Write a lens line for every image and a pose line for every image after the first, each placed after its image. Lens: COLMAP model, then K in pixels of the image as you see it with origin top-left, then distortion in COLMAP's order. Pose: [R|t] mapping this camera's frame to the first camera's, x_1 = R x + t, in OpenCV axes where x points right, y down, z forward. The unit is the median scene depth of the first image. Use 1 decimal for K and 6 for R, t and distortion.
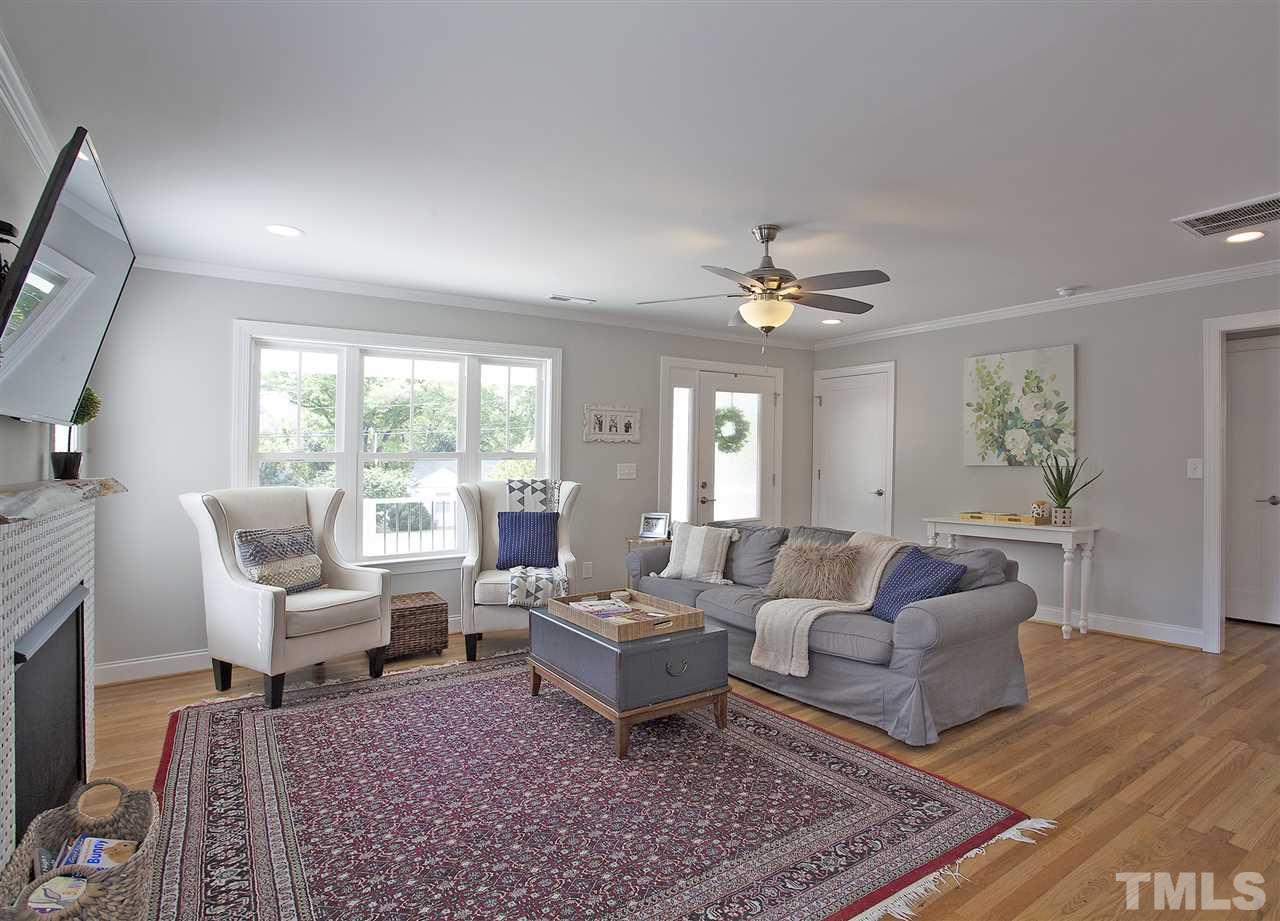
lens RADIAL K [[667.2, 0, 648.6], [0, 667.2, 452.3], [0, 0, 1]] dist [-0.042813, 0.005707]
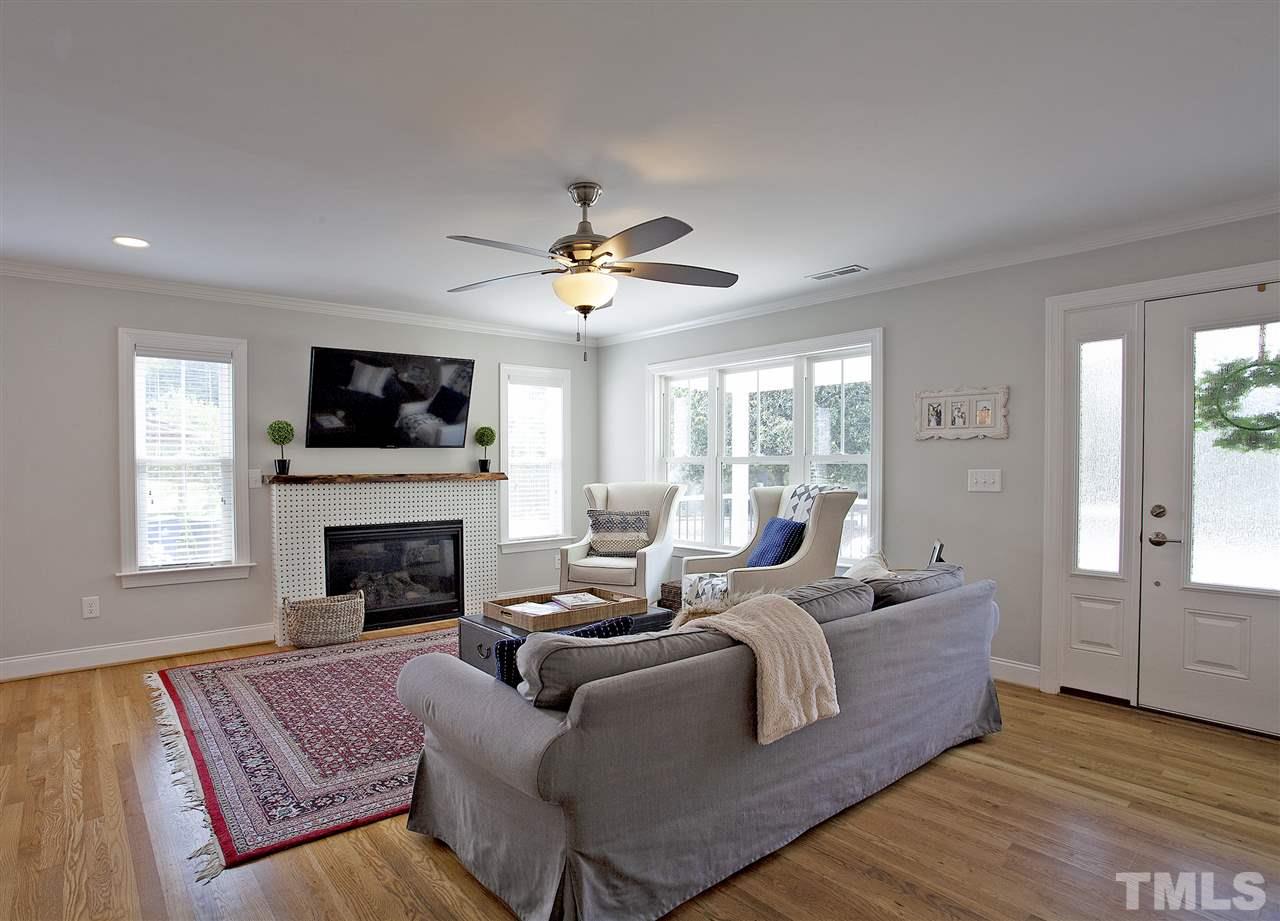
lens RADIAL K [[667.2, 0, 637.7], [0, 667.2, 460.6], [0, 0, 1]] dist [-0.042813, 0.005707]
pose [[0.132873, 0.003393, -0.991127, 0.670141], [0.011799, 0.999918, 0.005005, 0.000214], [0.991063, -0.012359, 0.132822, 0.627673]]
